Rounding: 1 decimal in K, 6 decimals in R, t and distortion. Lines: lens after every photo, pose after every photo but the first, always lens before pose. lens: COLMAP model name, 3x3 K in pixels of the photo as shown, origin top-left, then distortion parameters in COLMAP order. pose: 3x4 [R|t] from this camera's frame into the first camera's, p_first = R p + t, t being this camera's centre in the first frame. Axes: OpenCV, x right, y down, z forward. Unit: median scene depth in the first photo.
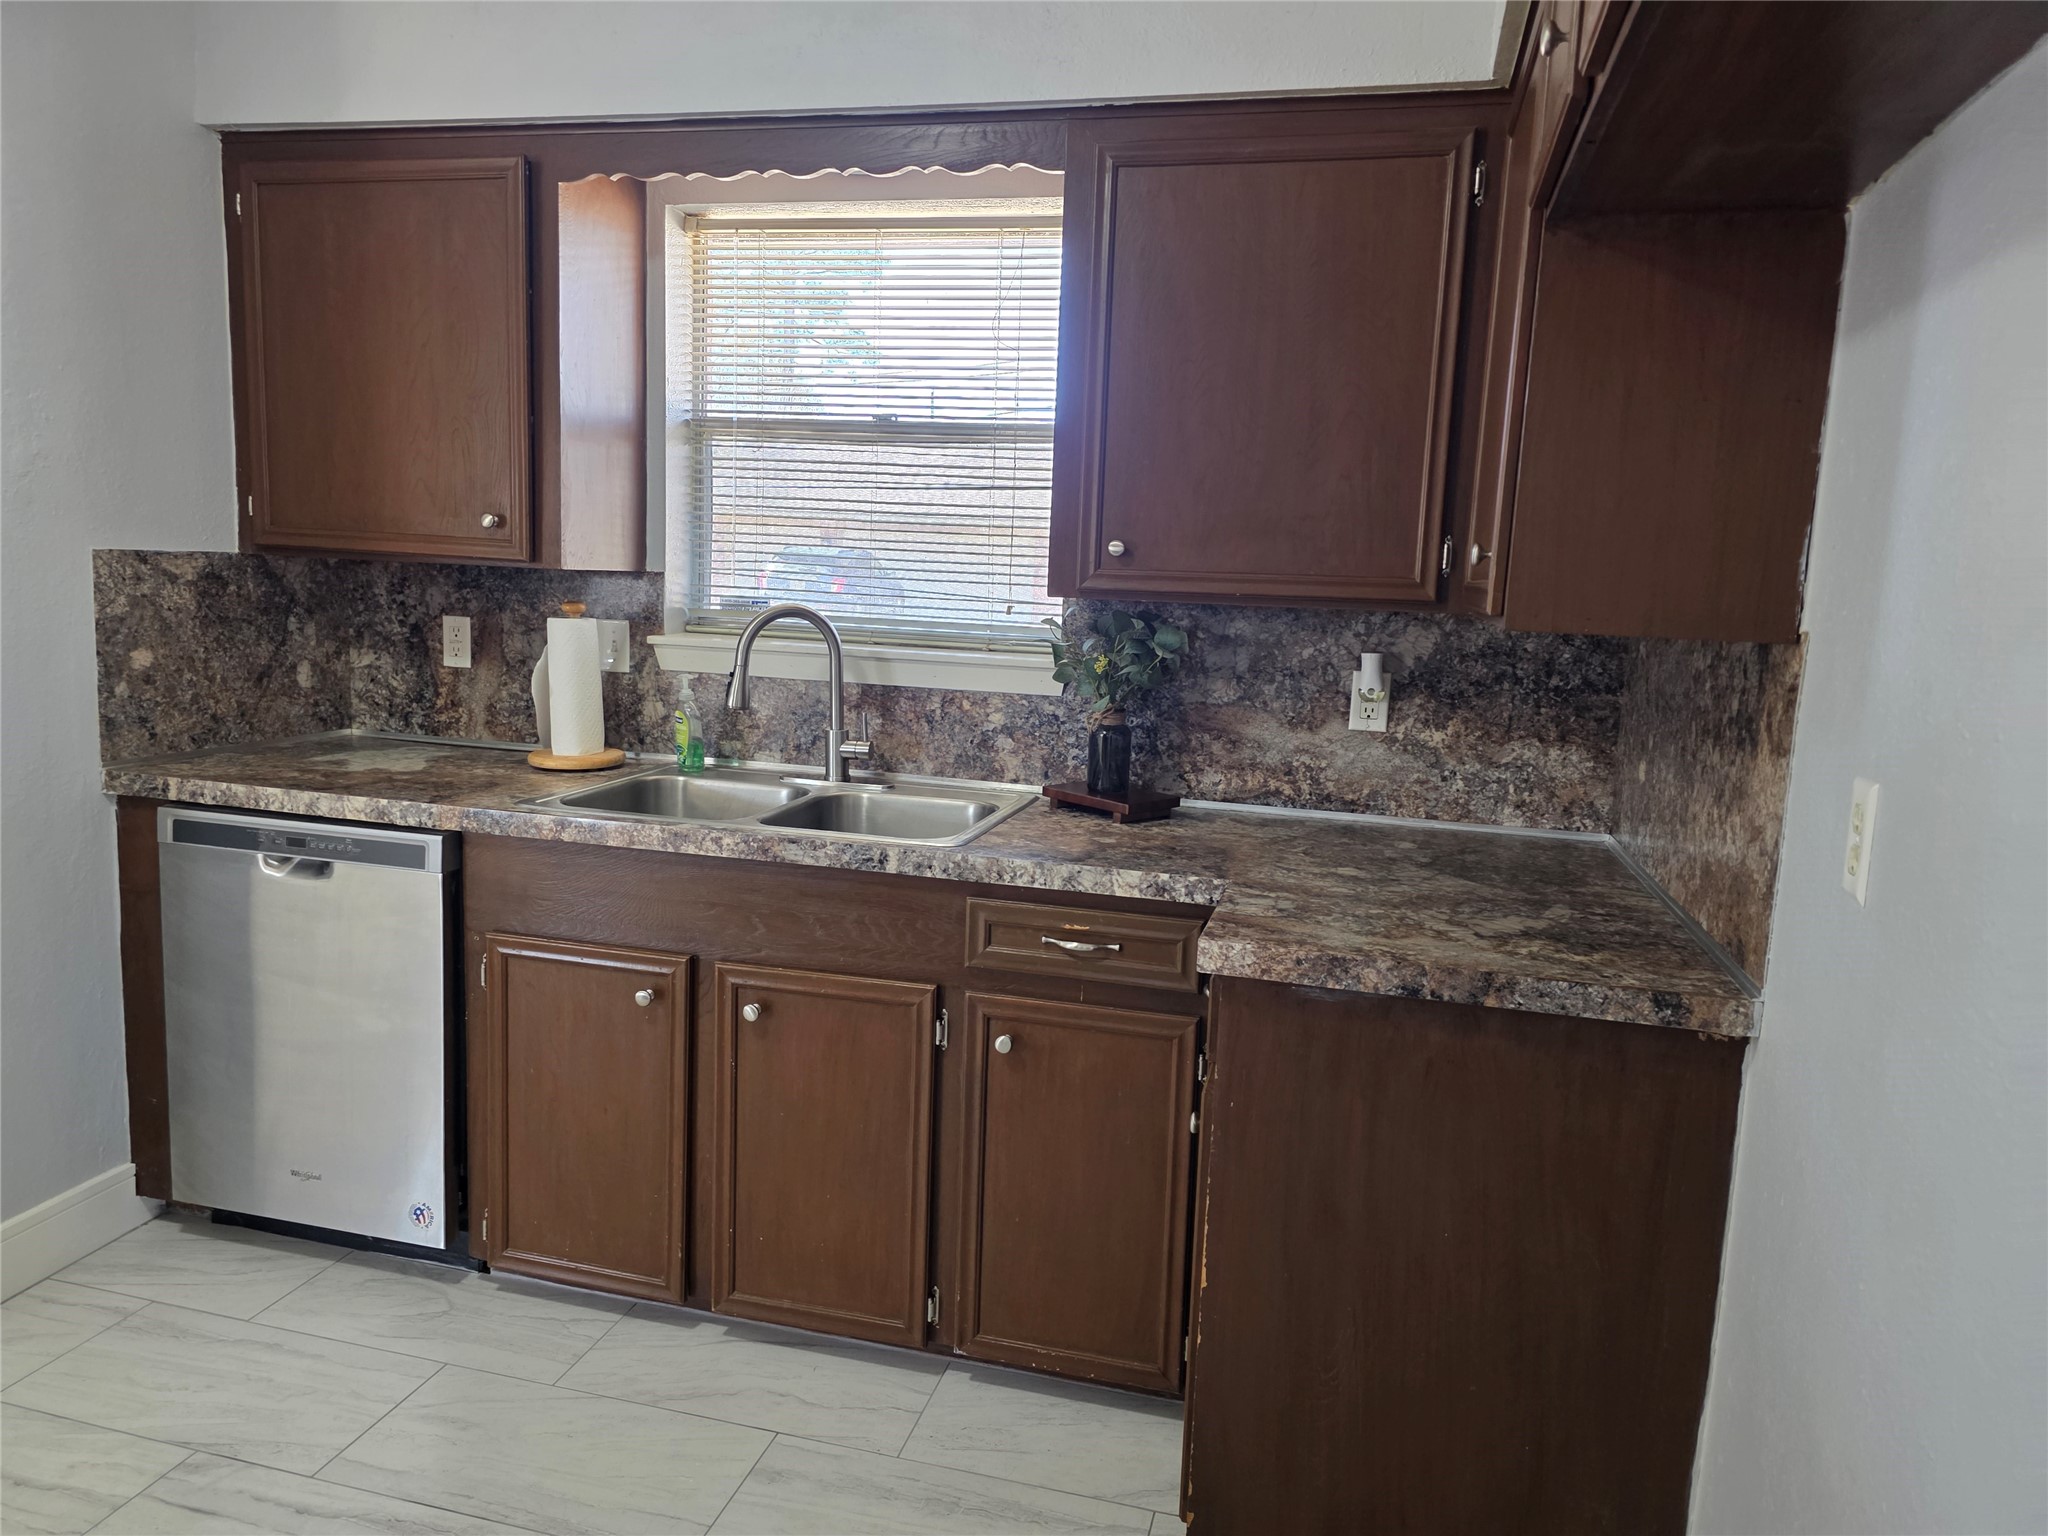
lens RADIAL K [[1378.8, 0, 1030.4], [0, 1378.8, 763.6], [0, 0, 1]] dist [0.054304, -0.037017]
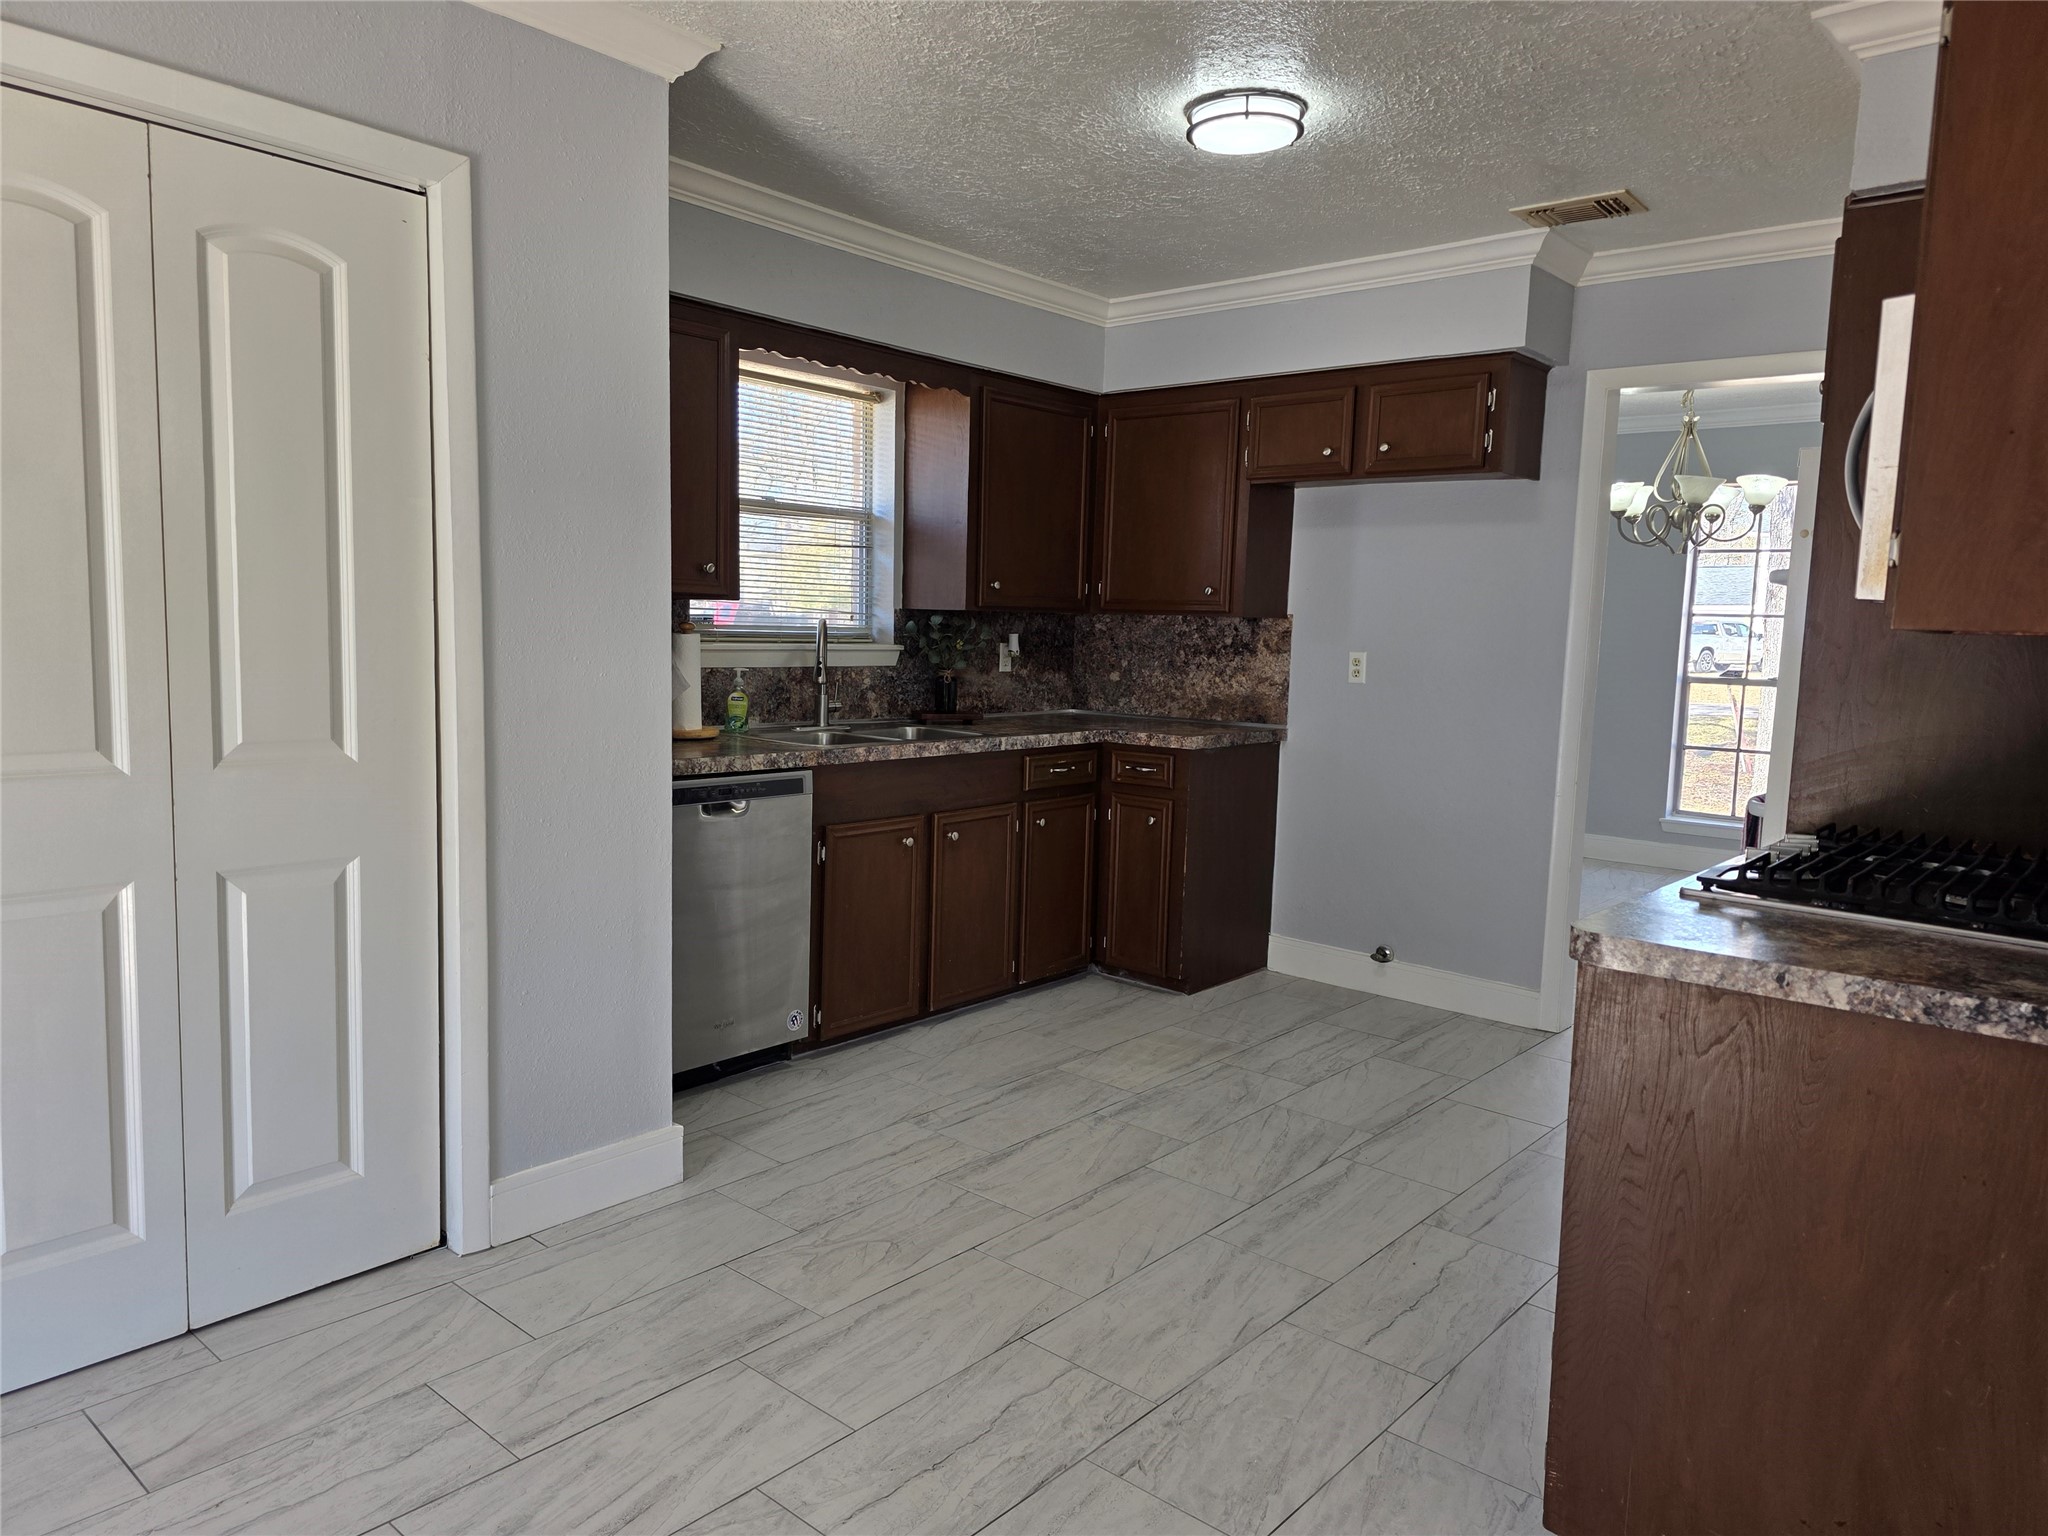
lens RADIAL K [[1378.8, 0, 1007.7], [0, 1378.8, 778.5], [0, 0, 1]] dist [0.054304, -0.037017]
pose [[0.440924, -0.133301, 0.887591, -1.647692], [0.117747, 0.988954, 0.090031, -0.052088], [-0.889787, 0.064814, 0.451749, 0.079986]]
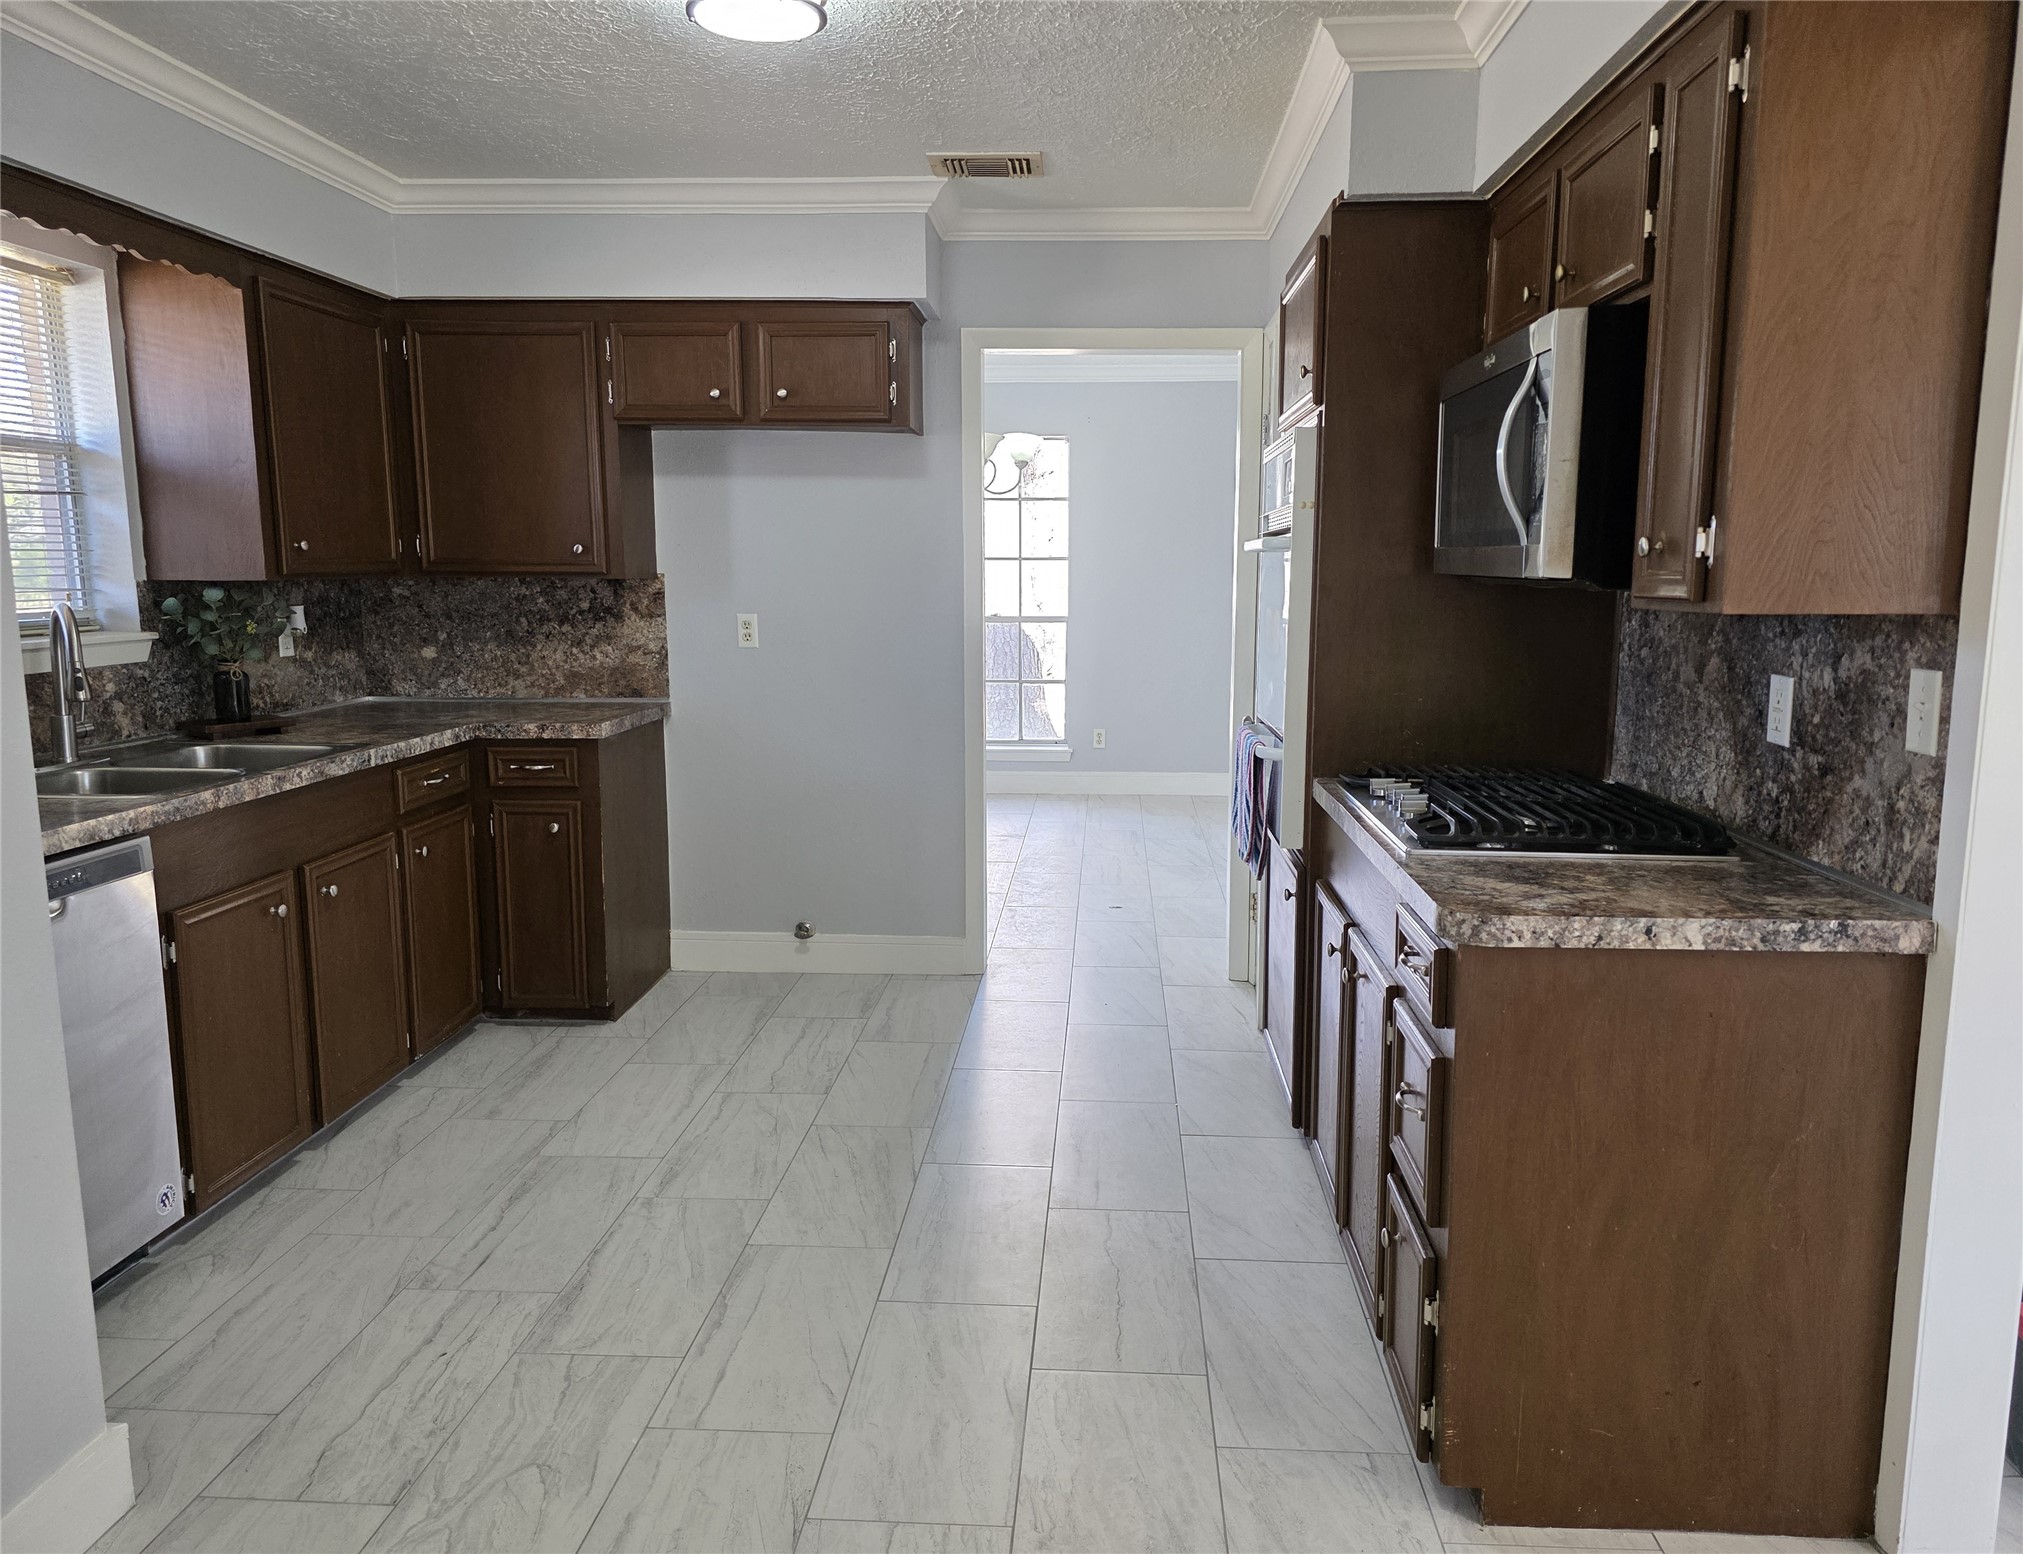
lens RADIAL K [[1392.7, 0, 1055.9], [0, 1392.7, 769.4], [0, 0, 1]] dist [0.054943, -0.041537]
pose [[-0.212904, -0.186239, 0.959159, -1.541171], [0.127165, 0.968035, 0.216189, -0.138643], [-0.968763, 0.167999, -0.182415, 0.482978]]
